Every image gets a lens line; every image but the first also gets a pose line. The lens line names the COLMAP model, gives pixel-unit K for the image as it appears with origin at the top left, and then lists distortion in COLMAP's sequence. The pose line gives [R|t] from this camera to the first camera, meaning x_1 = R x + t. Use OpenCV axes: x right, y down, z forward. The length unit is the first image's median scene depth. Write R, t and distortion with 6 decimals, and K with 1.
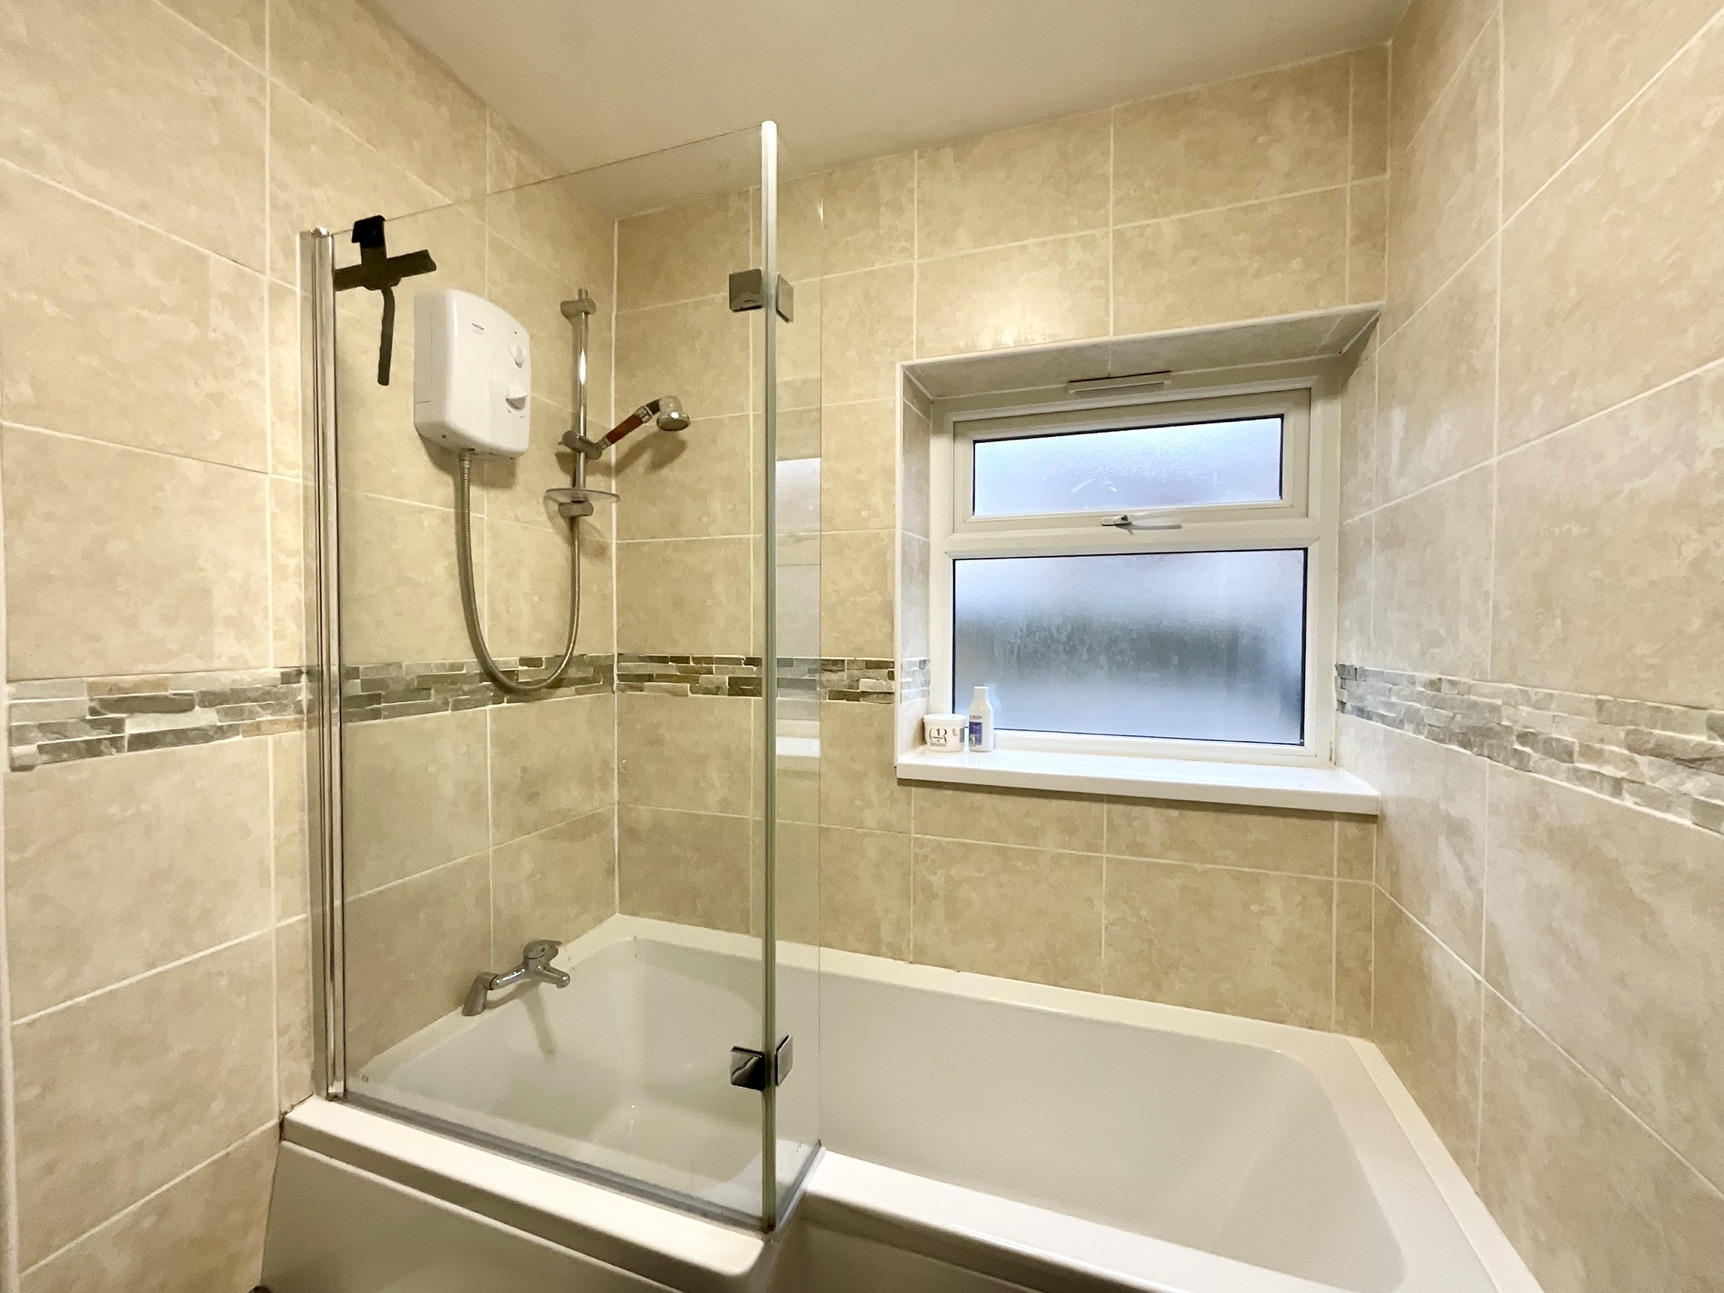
lens RADIAL K [[706.7, 0, 856.1], [0, 706.7, 651.0], [0, 0, 1]] dist [0.004000, 0.000259]
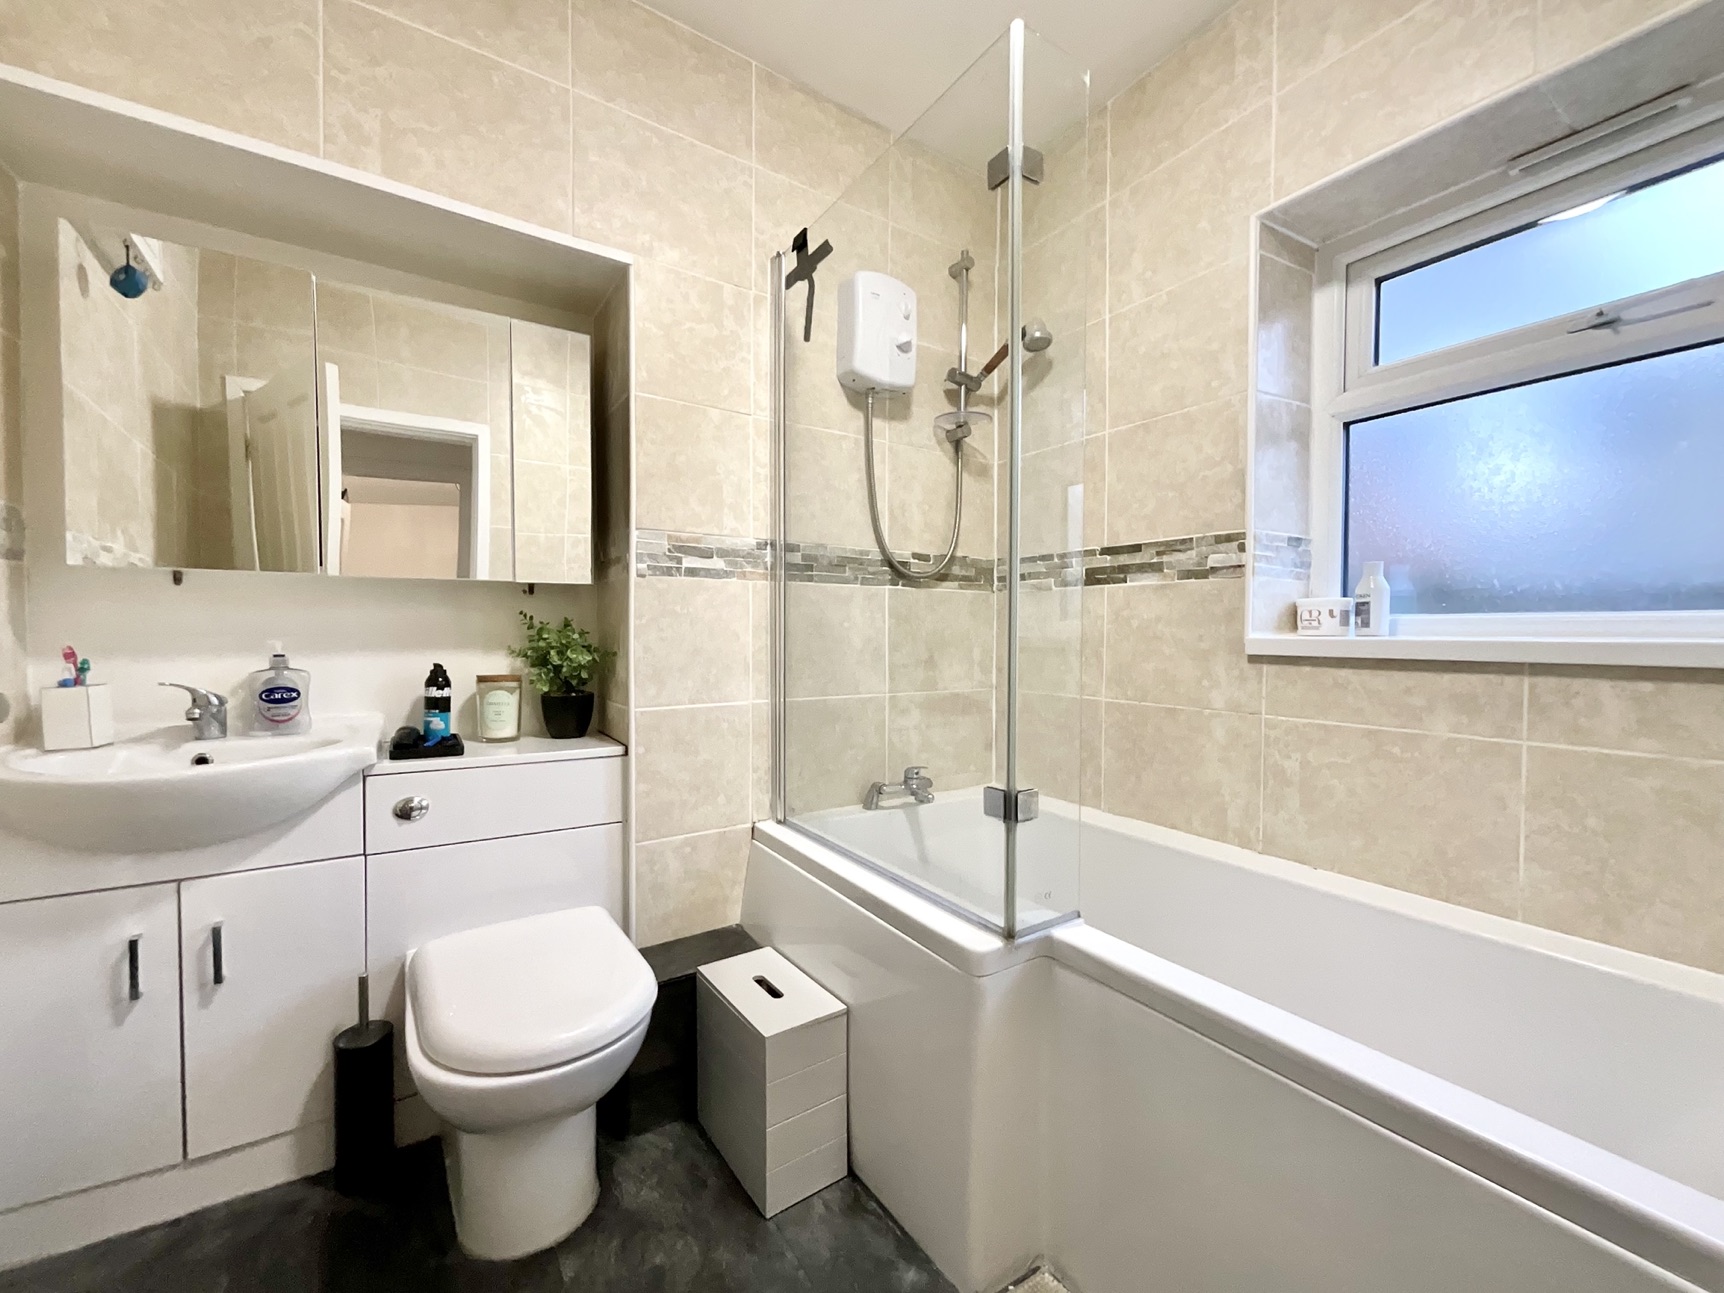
lens RADIAL K [[706.7, 0, 856.1], [0, 706.7, 651.0], [0, 0, 1]] dist [0.004000, 0.000259]
pose [[0.787771, 0.015071, -0.615784, 0.250380], [-0.017735, 0.999841, 0.001782, 0.198541], [0.615713, 0.009517, 0.787913, -0.076032]]
